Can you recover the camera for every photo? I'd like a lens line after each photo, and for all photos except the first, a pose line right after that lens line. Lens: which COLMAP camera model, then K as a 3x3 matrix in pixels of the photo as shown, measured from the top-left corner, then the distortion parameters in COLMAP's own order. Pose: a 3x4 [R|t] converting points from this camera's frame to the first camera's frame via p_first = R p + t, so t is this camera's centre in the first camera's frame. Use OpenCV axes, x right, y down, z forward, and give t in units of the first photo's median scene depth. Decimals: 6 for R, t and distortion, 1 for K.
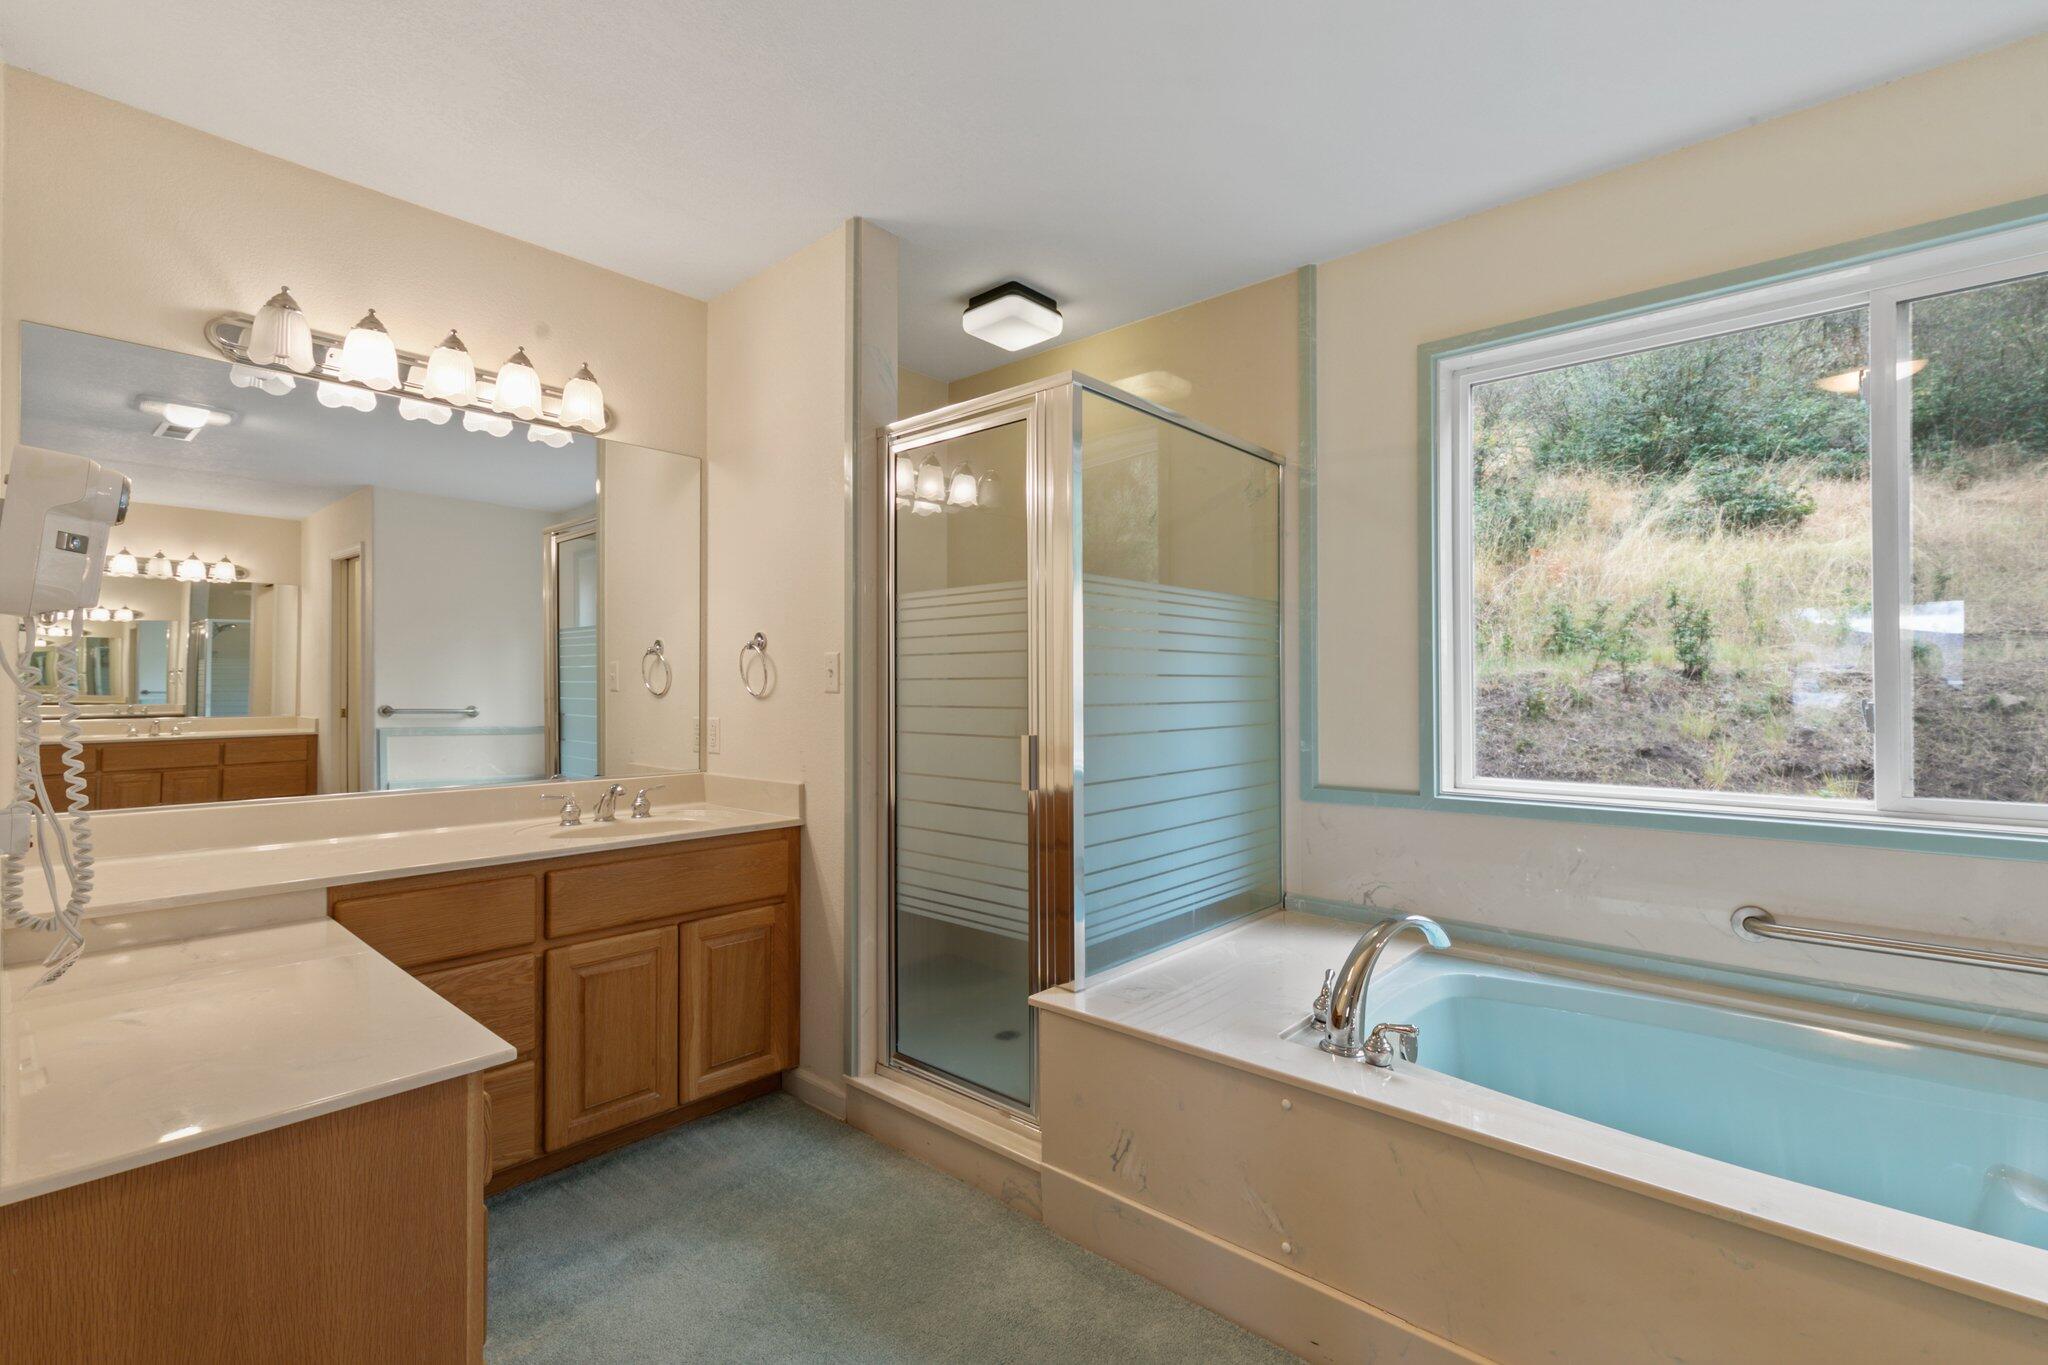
lens RADIAL K [[919.6, 0, 1030.9], [0, 919.6, 679.9], [0, 0, 1]] dist [0.004312, -0.000260]
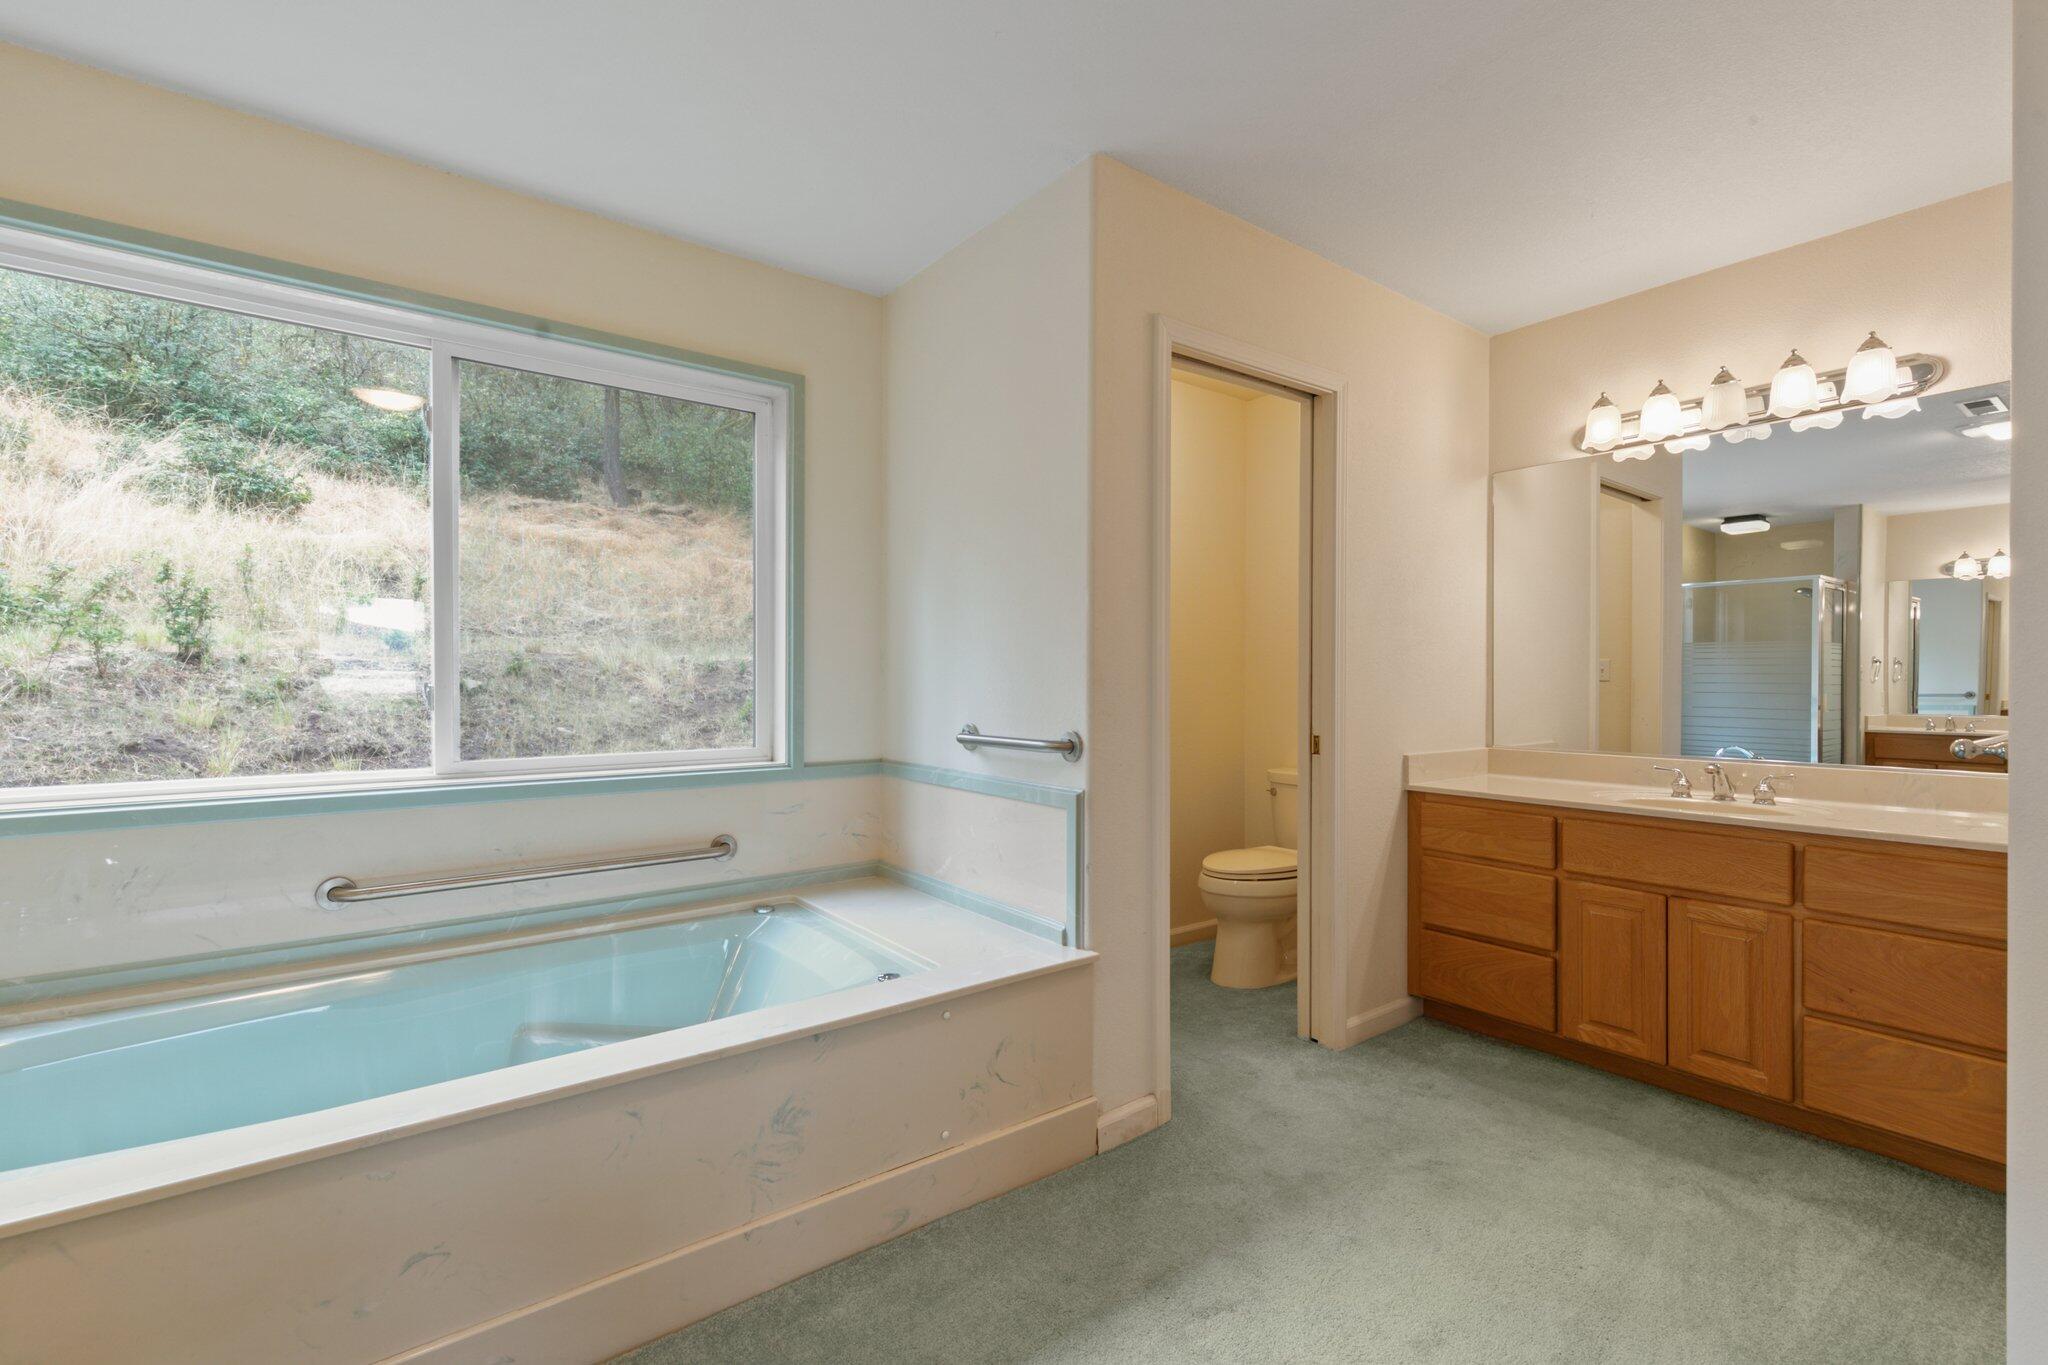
lens RADIAL K [[919.6, 0, 1059.8], [0, 919.6, 685.2], [0, 0, 1]] dist [0.004312, -0.000260]
pose [[0.174660, -0.006609, 0.984607, -0.095481], [-0.014002, 0.999860, 0.009195, 0.001446], [-0.984529, -0.015392, 0.174543, -0.004437]]
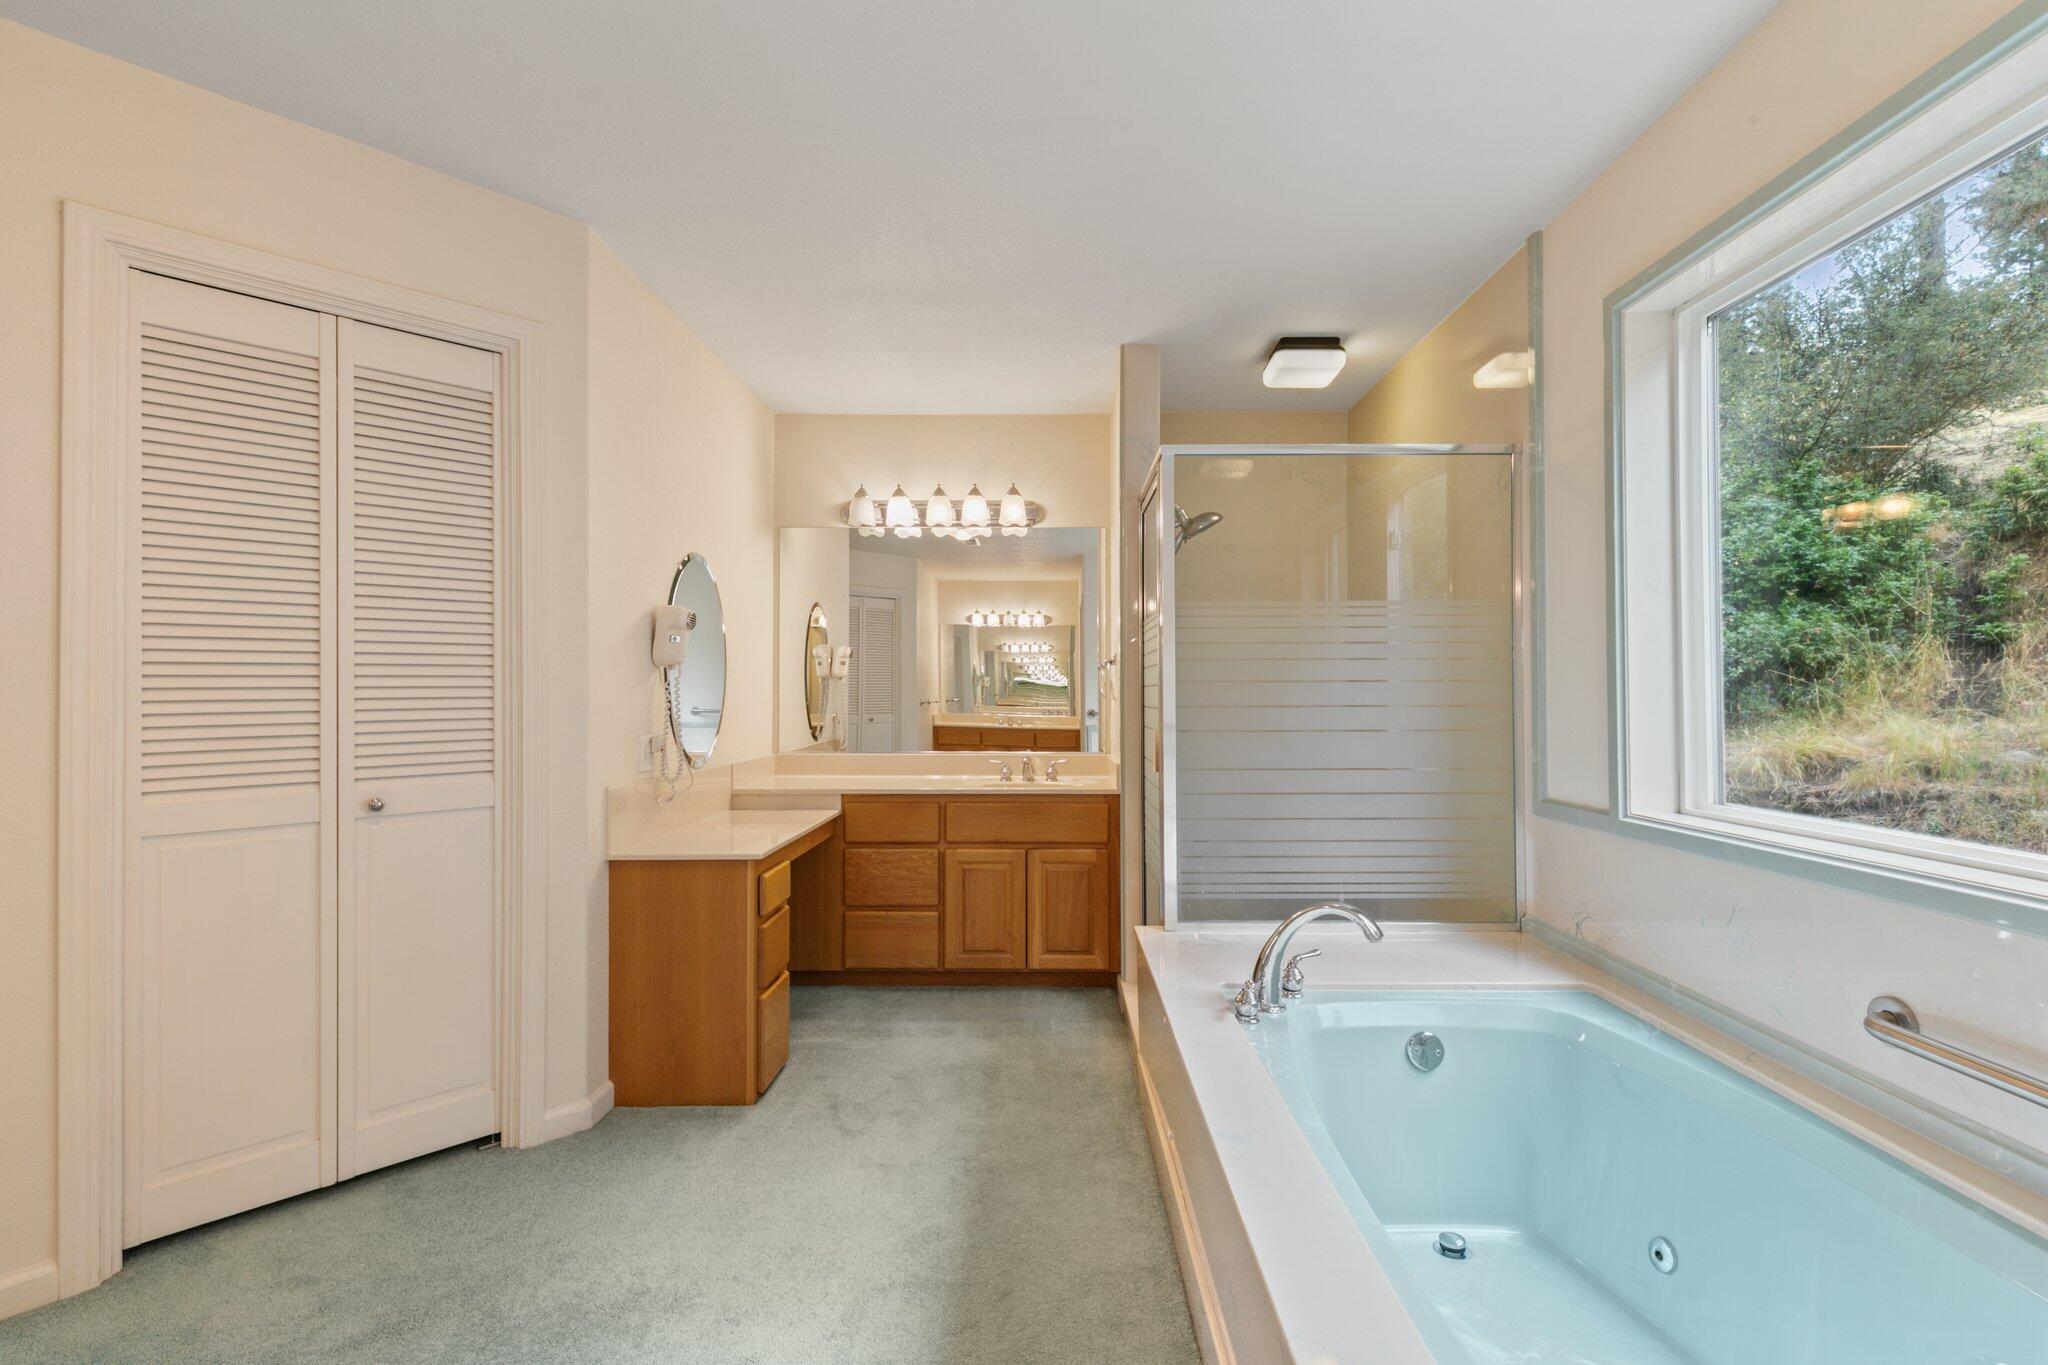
lens RADIAL K [[919.6, 0, 1055.9], [0, 919.6, 689.7], [0, 0, 1]] dist [0.004312, -0.000260]
pose [[0.658607, -0.004214, -0.752476, 0.715682], [0.003996, 0.999990, -0.002102, 0.005231], [0.752477, -0.001623, 0.658617, 0.035117]]
